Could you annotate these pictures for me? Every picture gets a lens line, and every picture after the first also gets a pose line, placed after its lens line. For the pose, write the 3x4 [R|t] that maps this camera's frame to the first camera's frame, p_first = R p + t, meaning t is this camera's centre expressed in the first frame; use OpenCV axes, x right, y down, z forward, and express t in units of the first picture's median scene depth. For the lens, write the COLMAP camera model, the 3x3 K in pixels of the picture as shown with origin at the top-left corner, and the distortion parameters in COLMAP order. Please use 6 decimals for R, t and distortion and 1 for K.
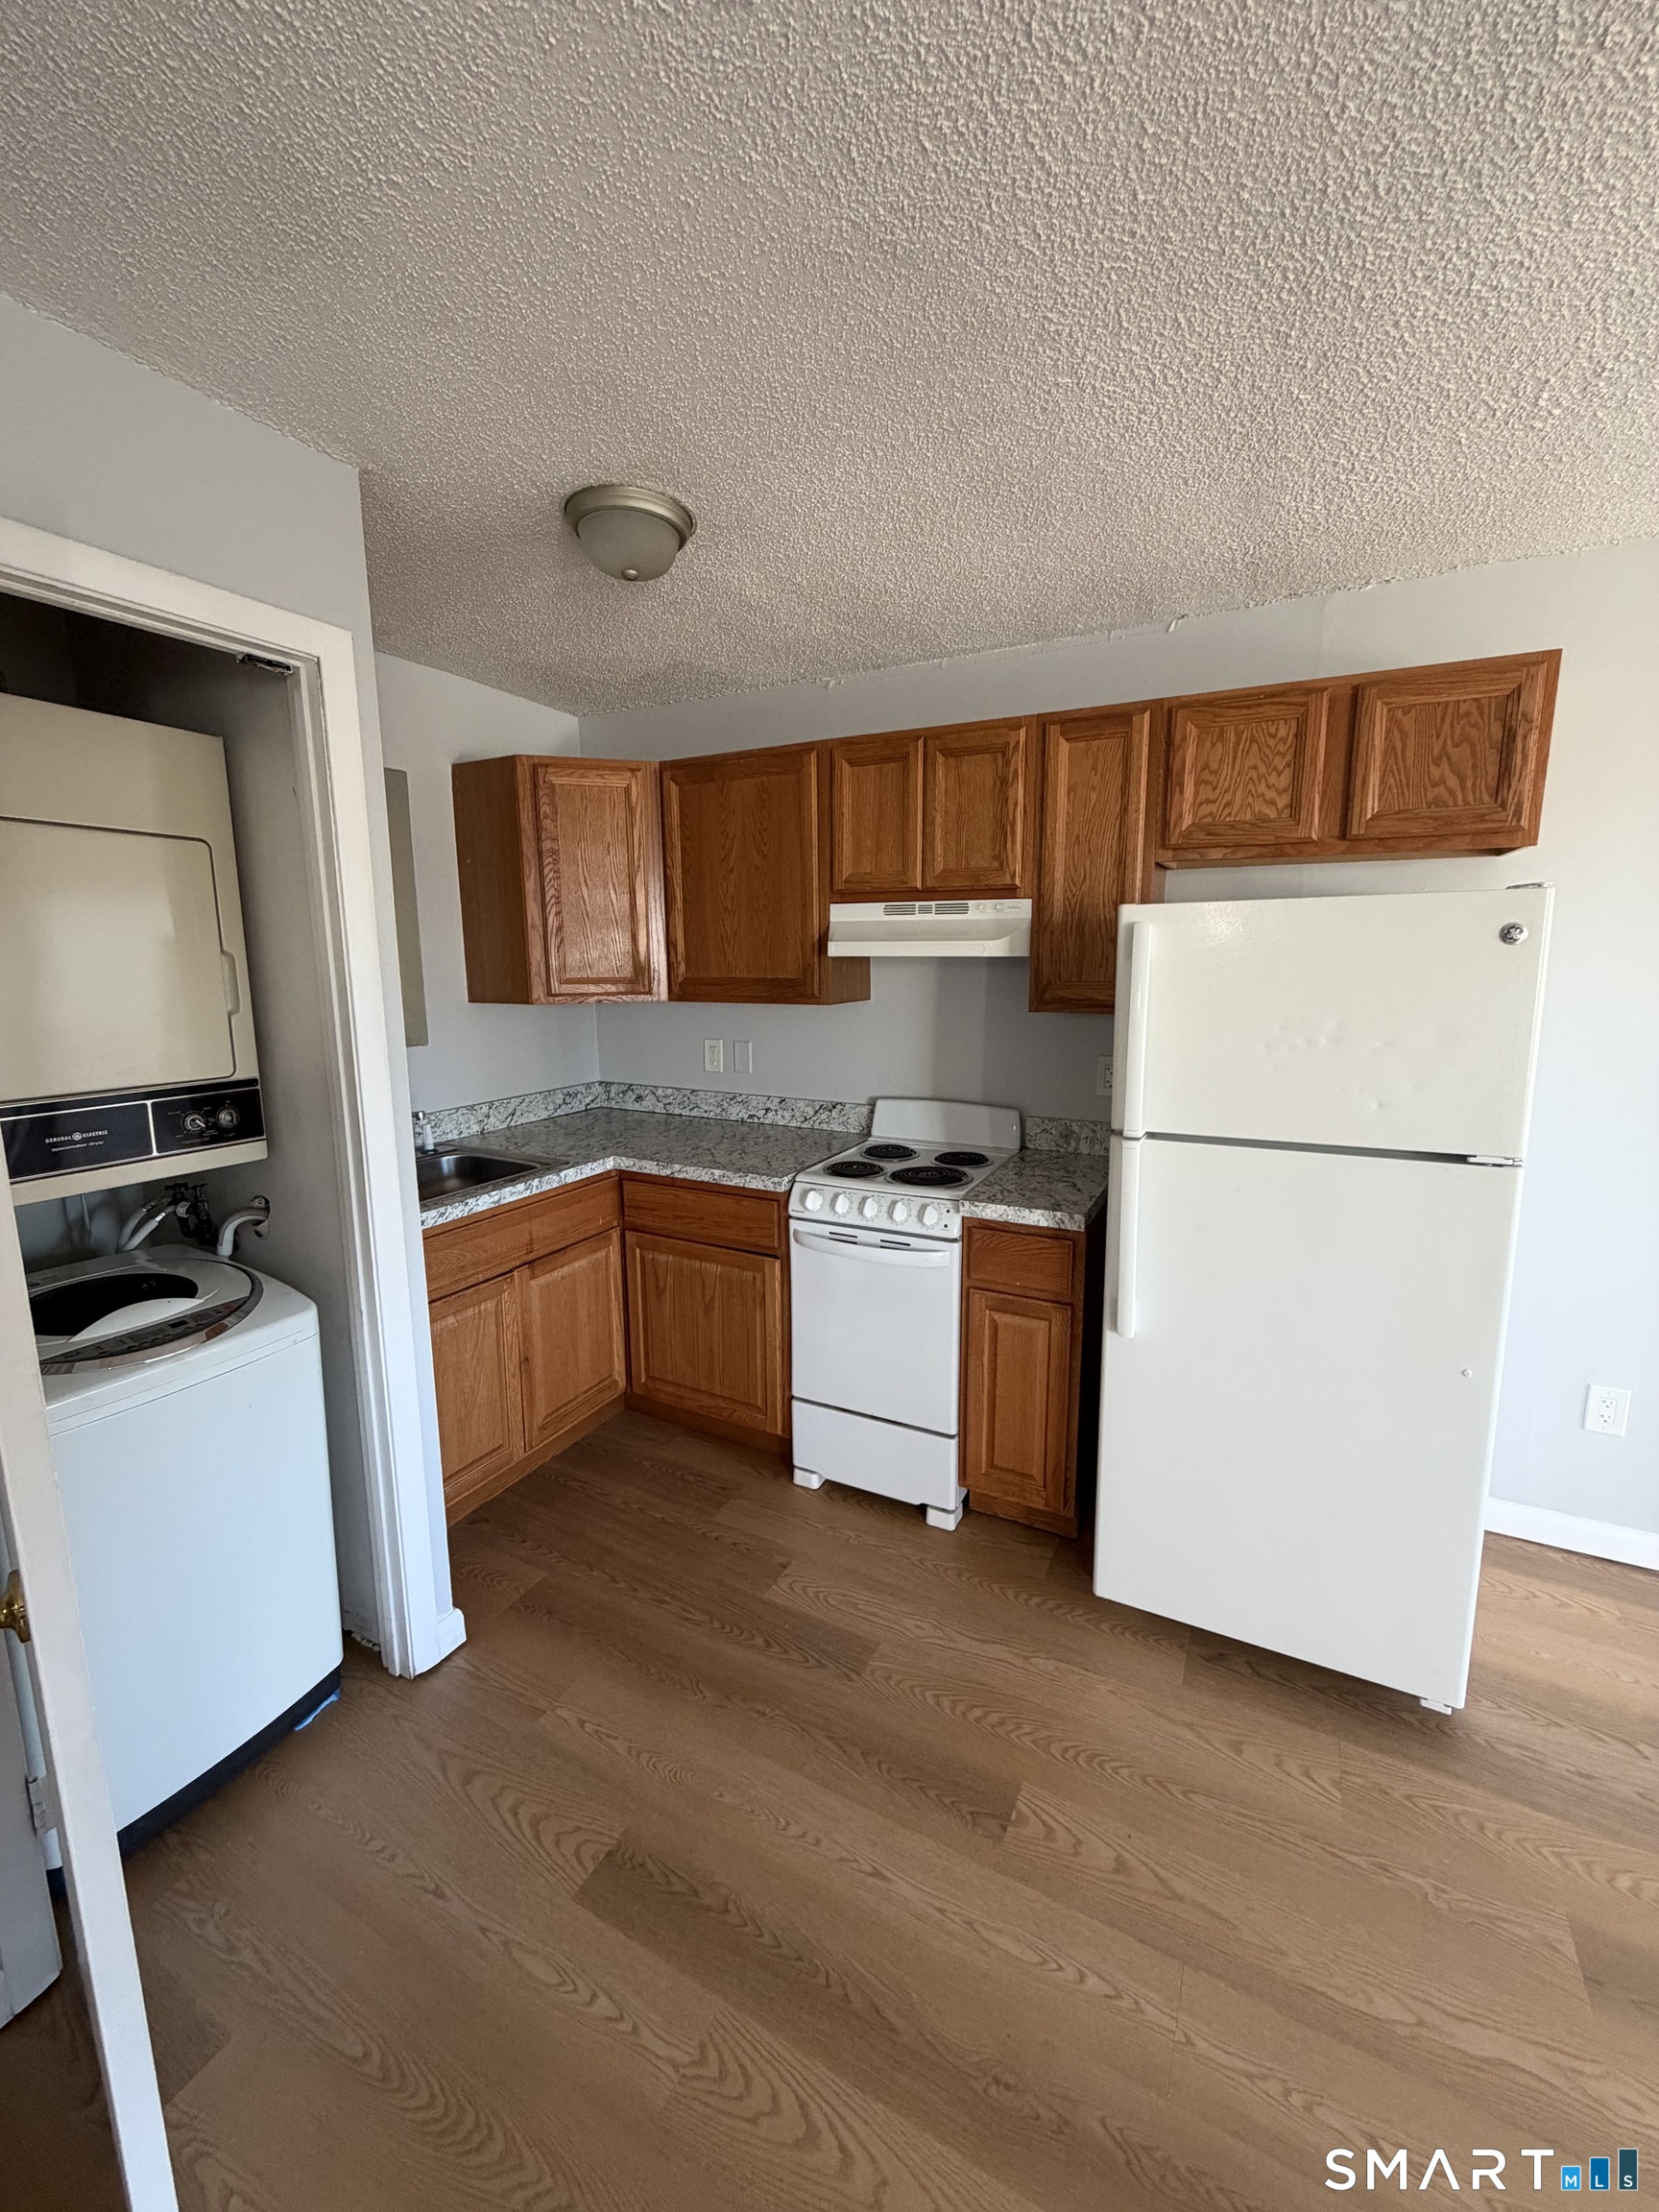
lens RADIAL K [[873.0, 0, 828.9], [0, 873.0, 1098.9], [0, 0, 1]] dist [0.000756, -0.000077]
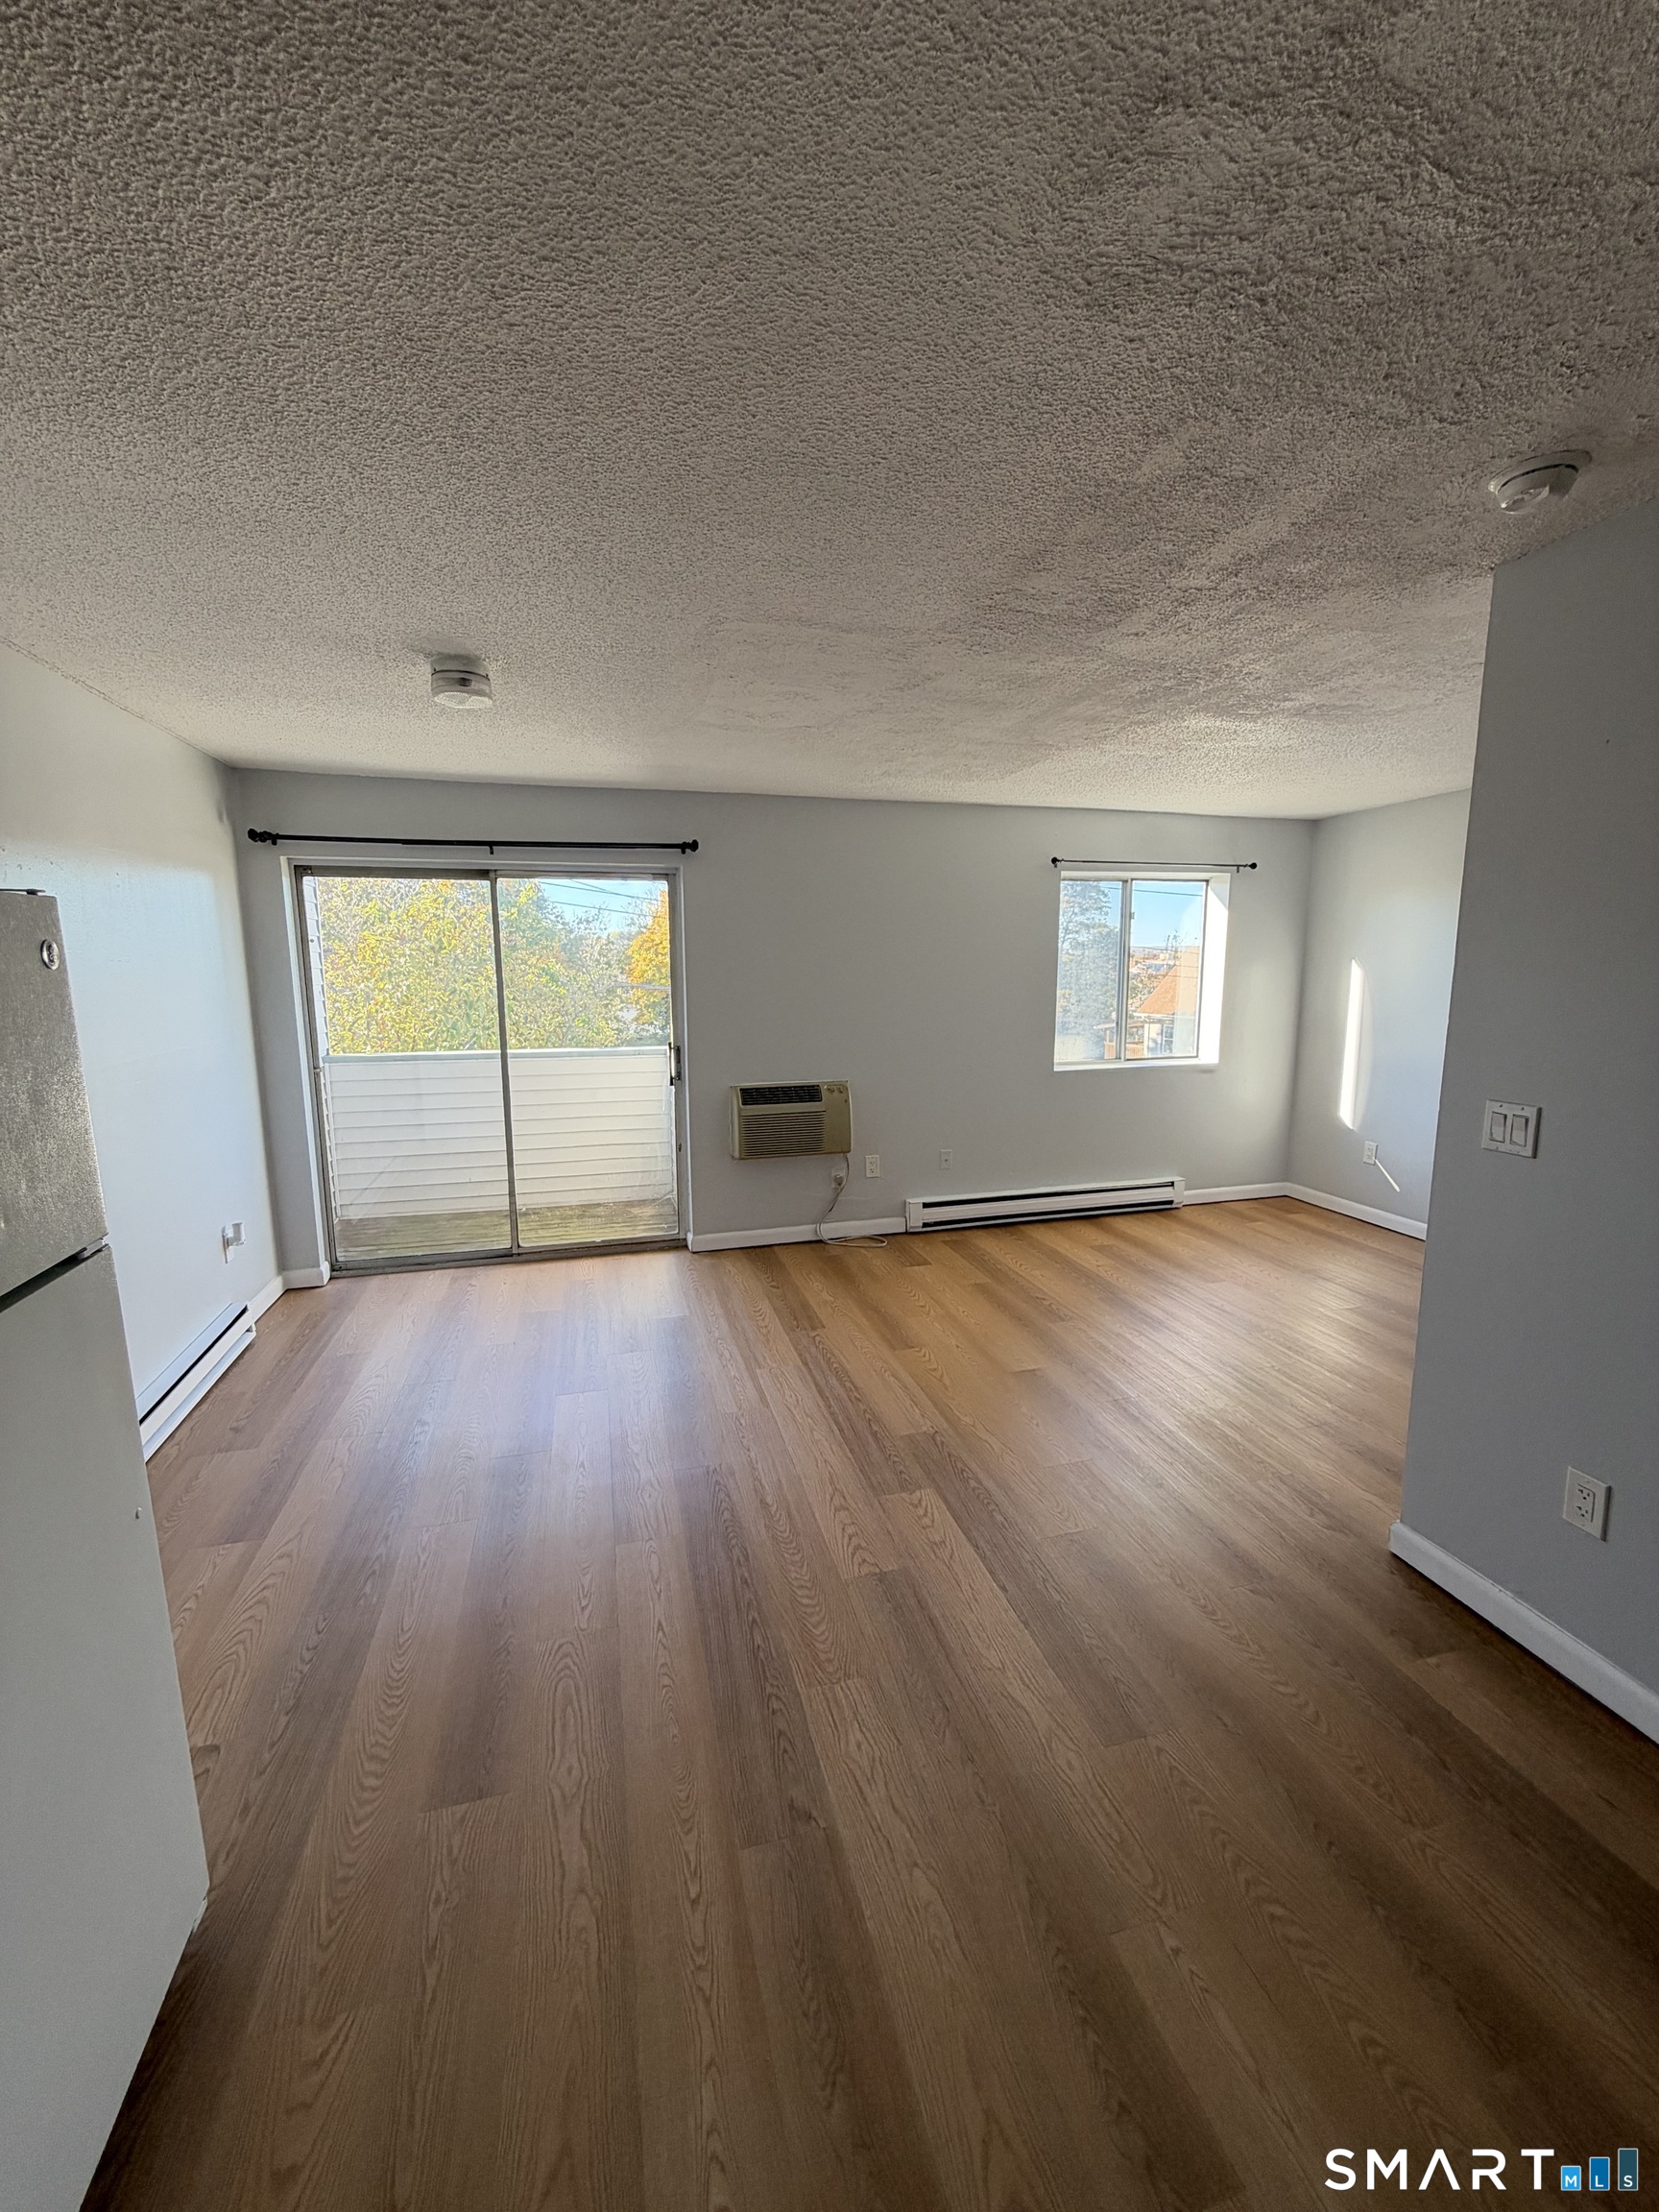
lens RADIAL K [[873.0, 0, 828.9], [0, 873.0, 1098.9], [0, 0, 1]] dist [0.000756, -0.000077]
pose [[-0.685401, -0.095571, 0.721867, -0.284859], [0.132986, 0.958247, 0.253134, -0.202097], [-0.715919, 0.269497, -0.644074, 1.220867]]
